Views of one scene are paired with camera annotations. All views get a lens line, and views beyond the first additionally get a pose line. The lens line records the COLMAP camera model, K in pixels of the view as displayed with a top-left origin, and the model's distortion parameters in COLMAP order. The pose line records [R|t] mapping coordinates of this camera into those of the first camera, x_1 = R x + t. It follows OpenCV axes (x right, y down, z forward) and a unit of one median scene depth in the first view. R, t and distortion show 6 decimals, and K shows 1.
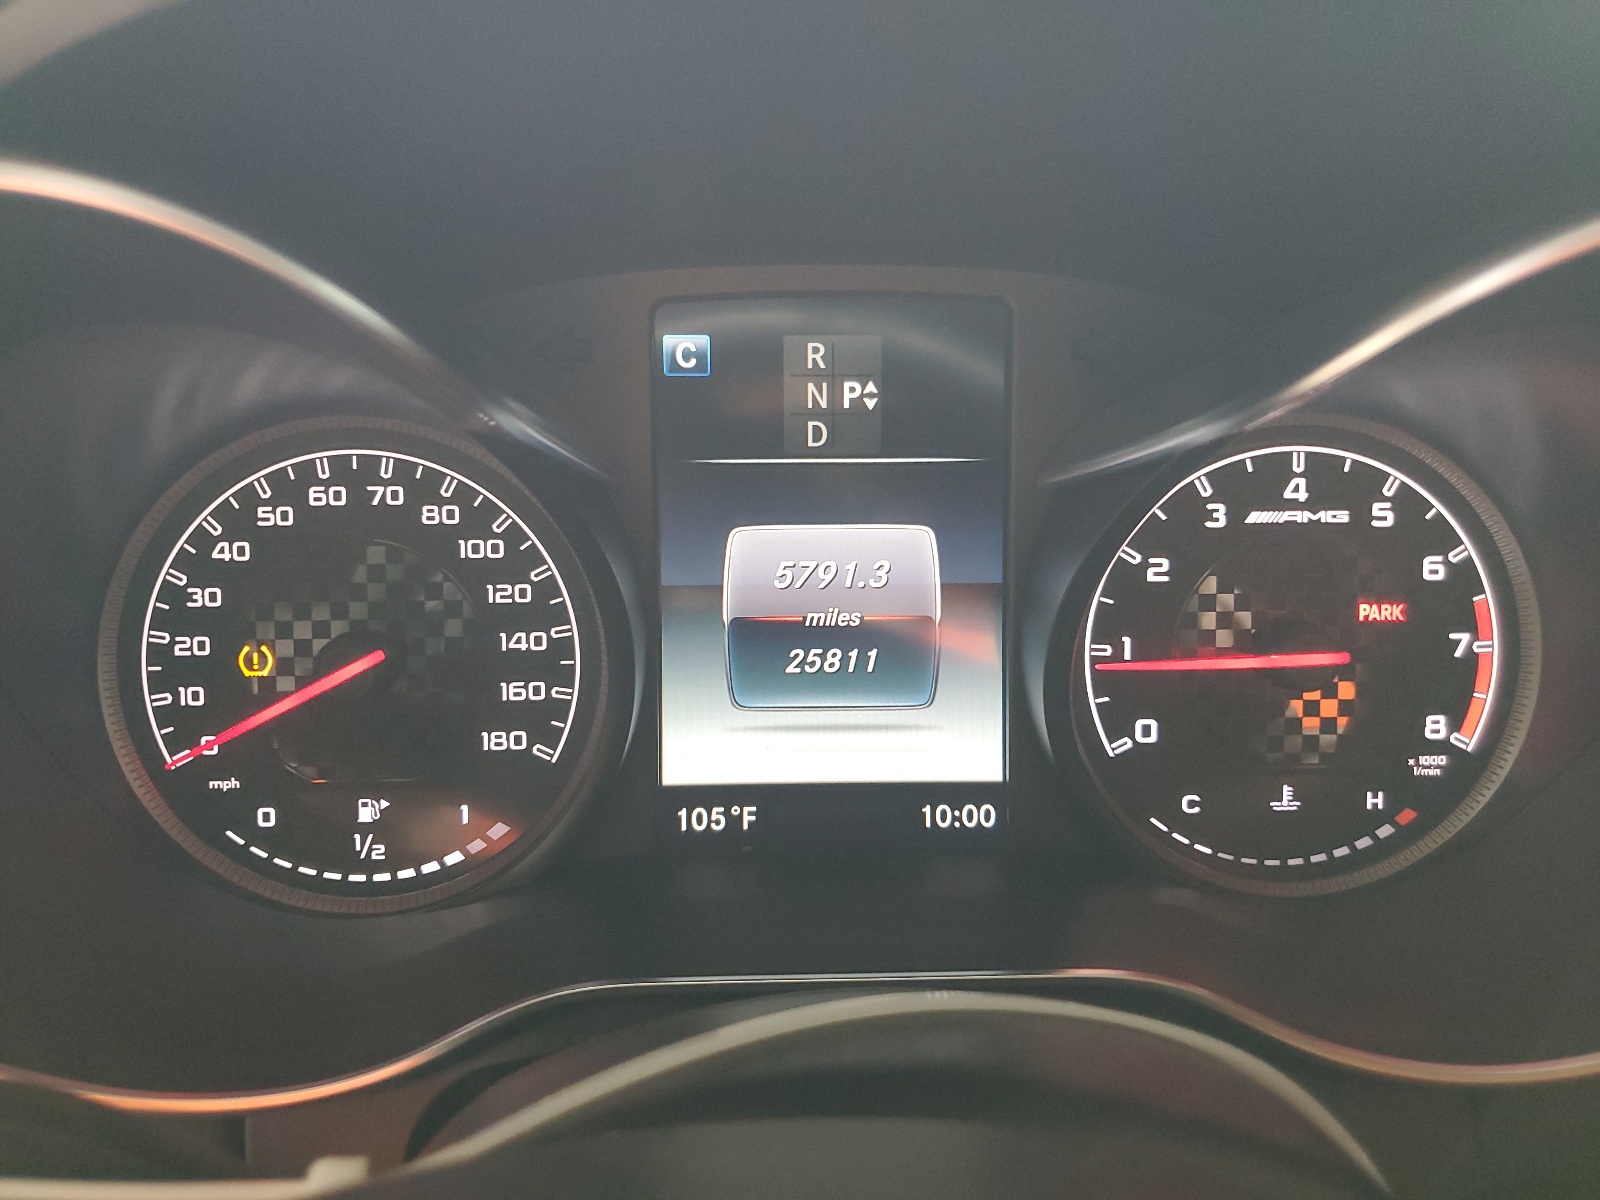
lens RADIAL K [[1333.1, 0, 800.0], [0, 1333.1, 600.0], [0, 0, 1]] dist [-0.007807, -0.003879]
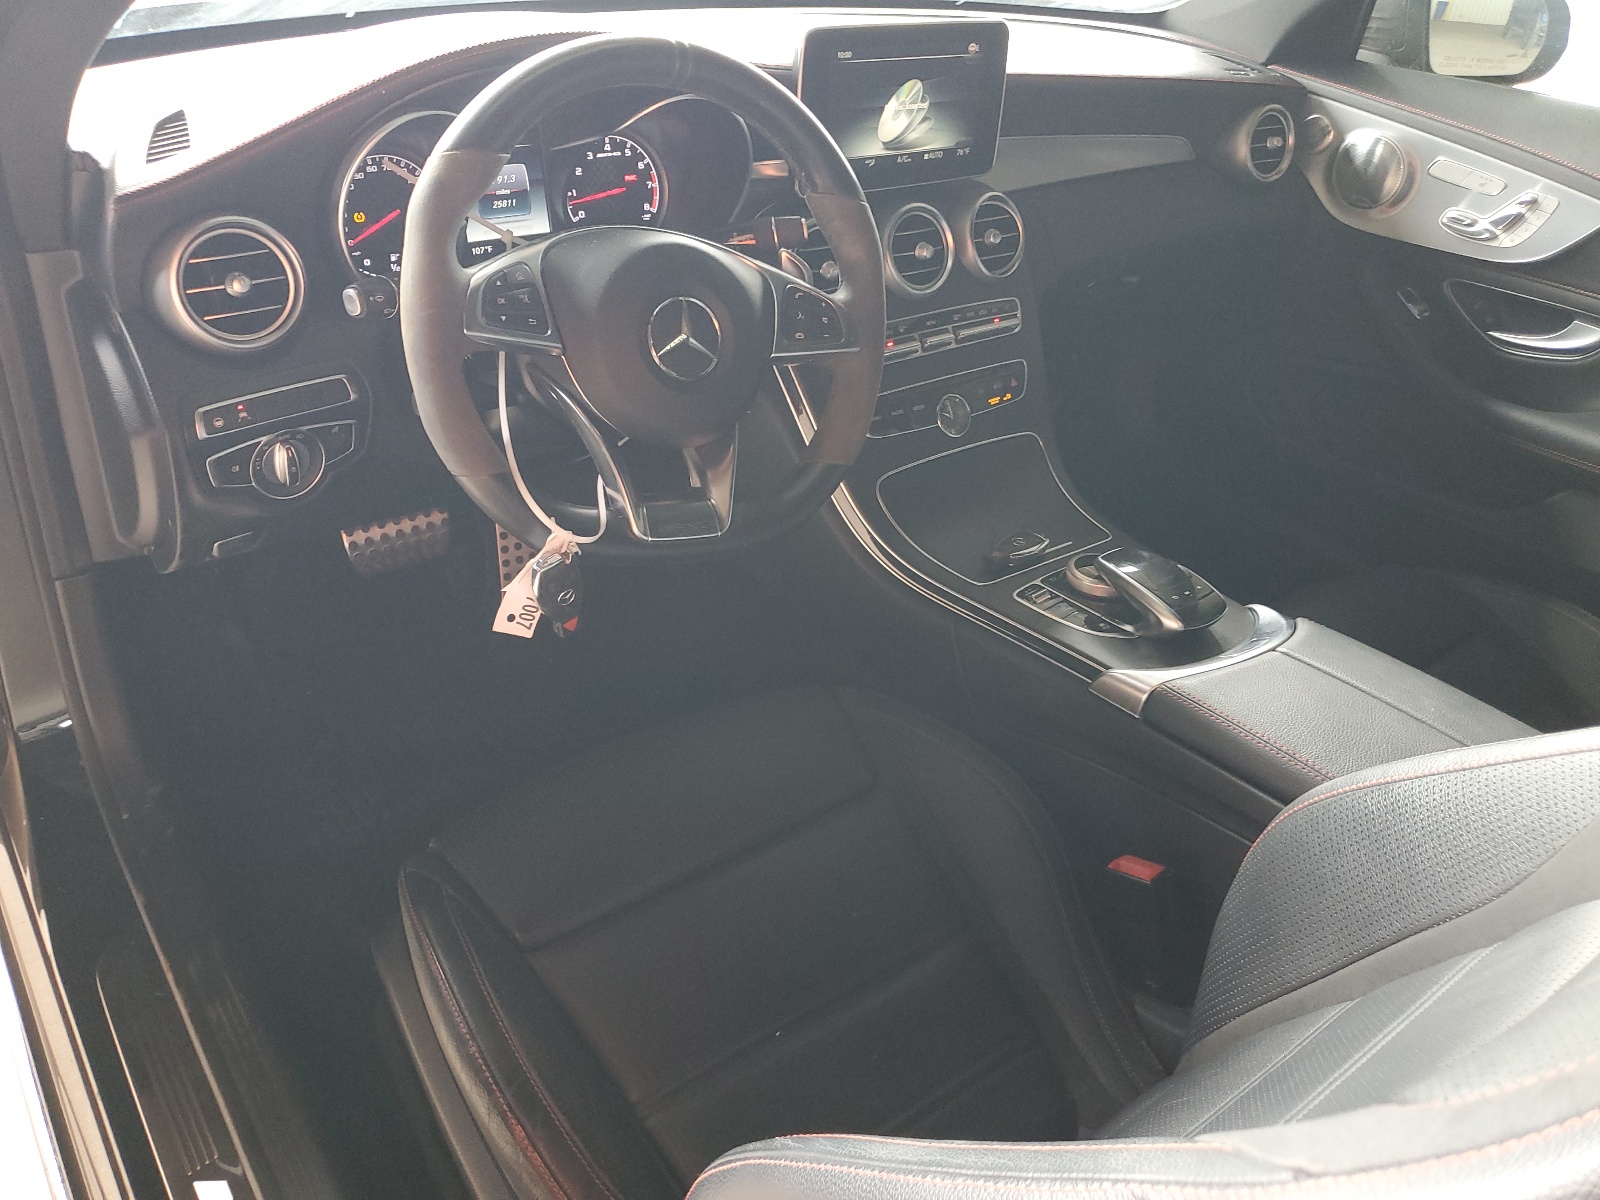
lens RADIAL K [[1234.7, 0, 800.0], [0, 1234.7, 600.0], [0, 0, 1]] dist [-0.001260, -0.002055]
pose [[0.827571, -0.256095, 0.499542, -1.342316], [0.098349, 0.942256, 0.320126, 0.067652], [-0.552679, -0.215798, 0.804970, -2.584521]]
